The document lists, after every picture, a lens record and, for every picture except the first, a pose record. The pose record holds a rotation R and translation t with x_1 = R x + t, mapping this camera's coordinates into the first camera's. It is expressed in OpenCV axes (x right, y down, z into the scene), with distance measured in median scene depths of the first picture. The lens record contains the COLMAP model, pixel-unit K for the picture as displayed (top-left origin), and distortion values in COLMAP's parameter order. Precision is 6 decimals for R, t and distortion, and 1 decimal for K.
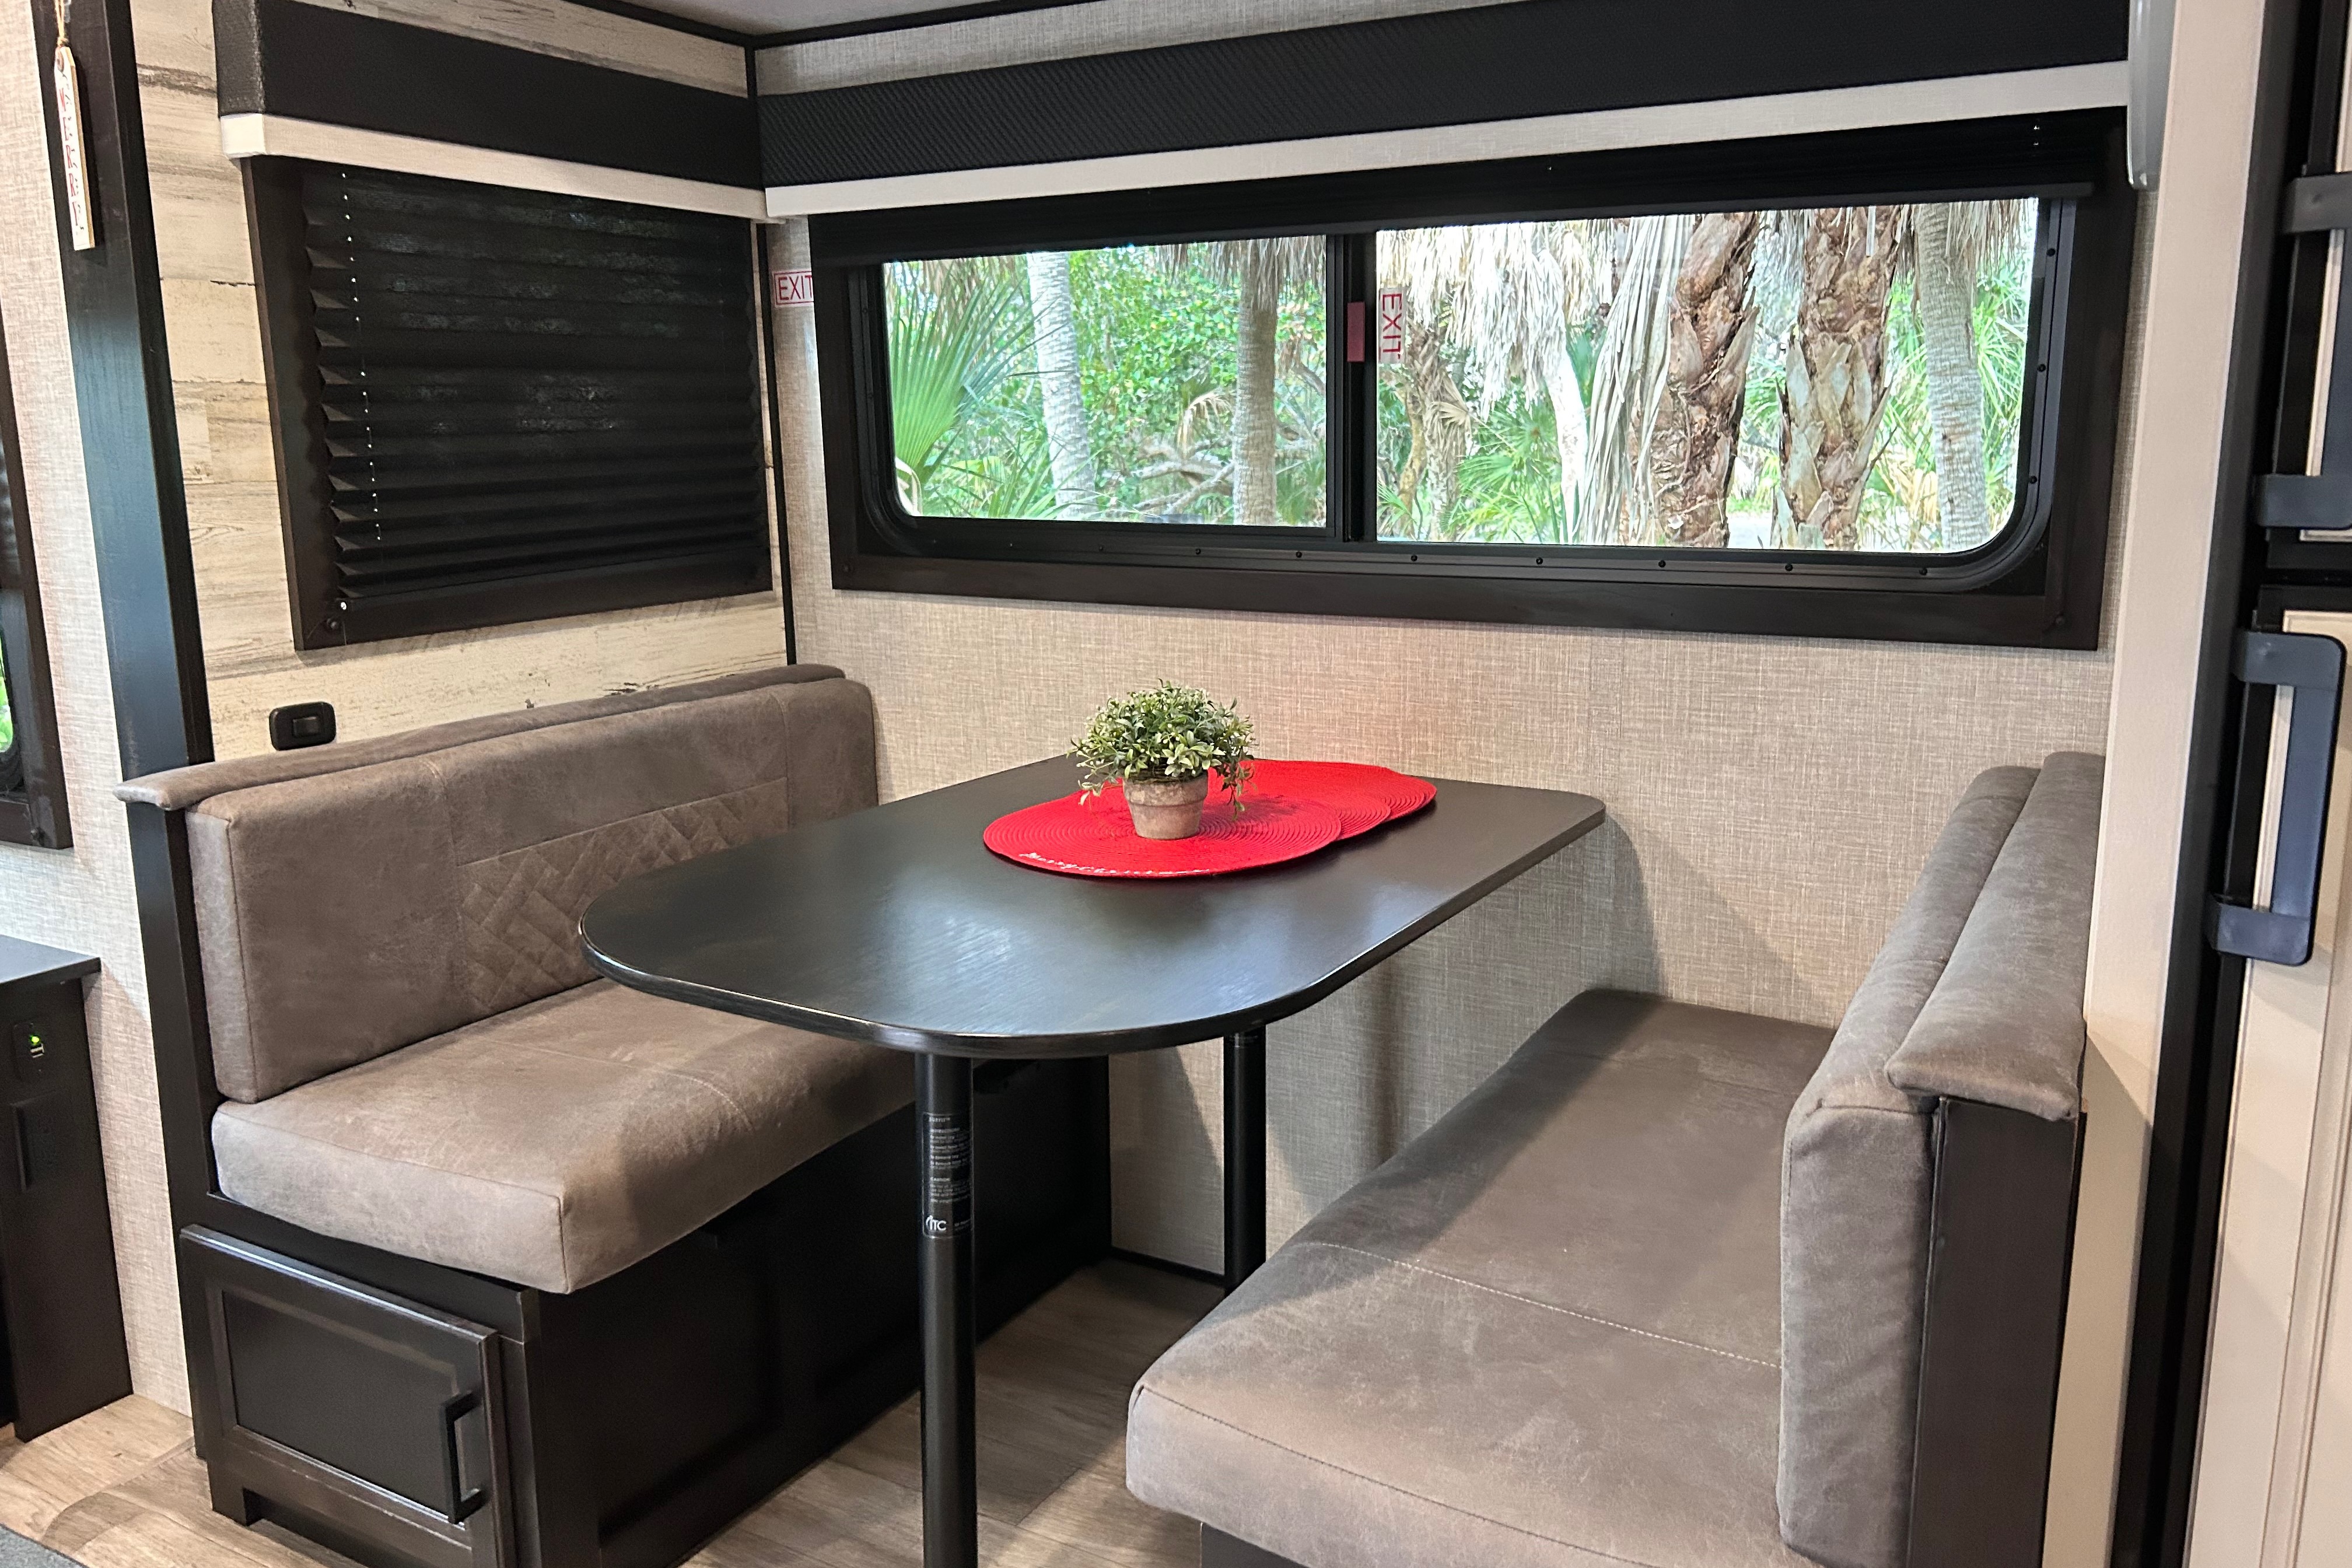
lens RADIAL K [[1790.6, 0, 1176.0], [0, 1790.6, 781.4], [0, 0, 1]] dist [-0.001806, -0.006598]
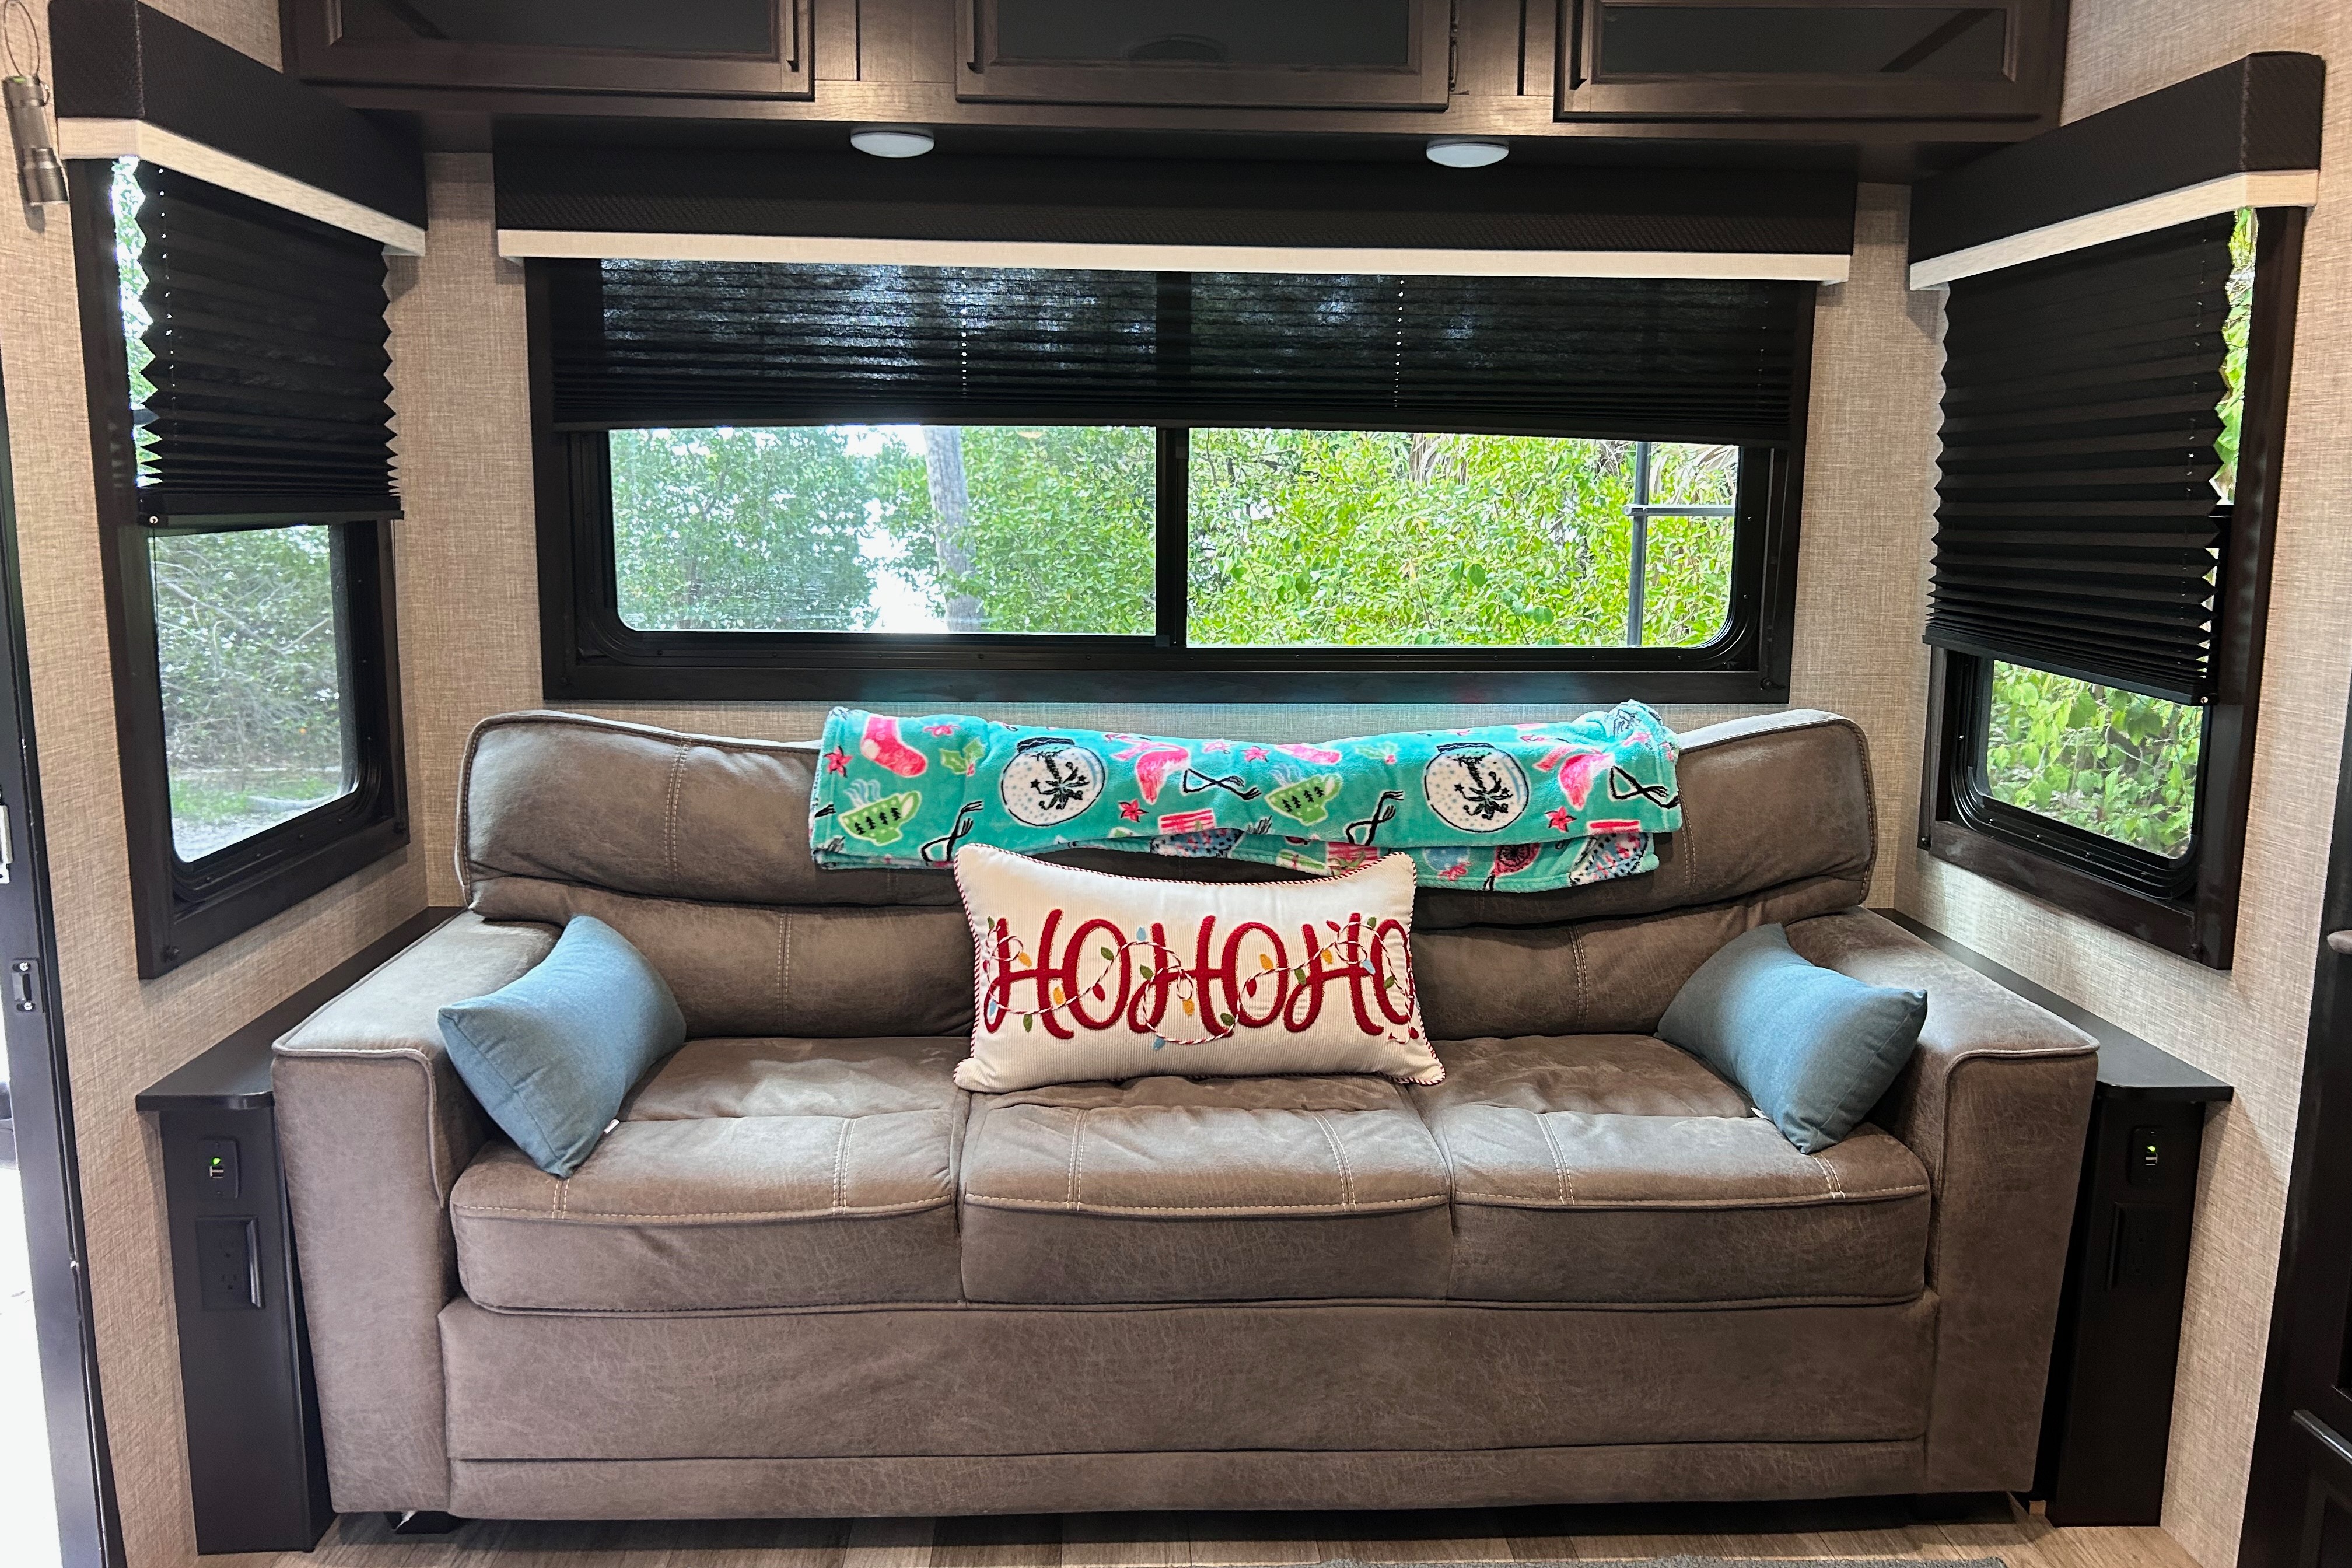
lens RADIAL K [[1790.6, 0, 1176.2], [0, 1790.6, 781.5], [0, 0, 1]] dist [-0.001806, -0.006598]
pose [[0.535913, 0.153116, -0.830273, -0.130124], [-0.175207, 0.982178, 0.068039, -0.029579], [0.825893, 0.109007, 0.553189, -0.026883]]
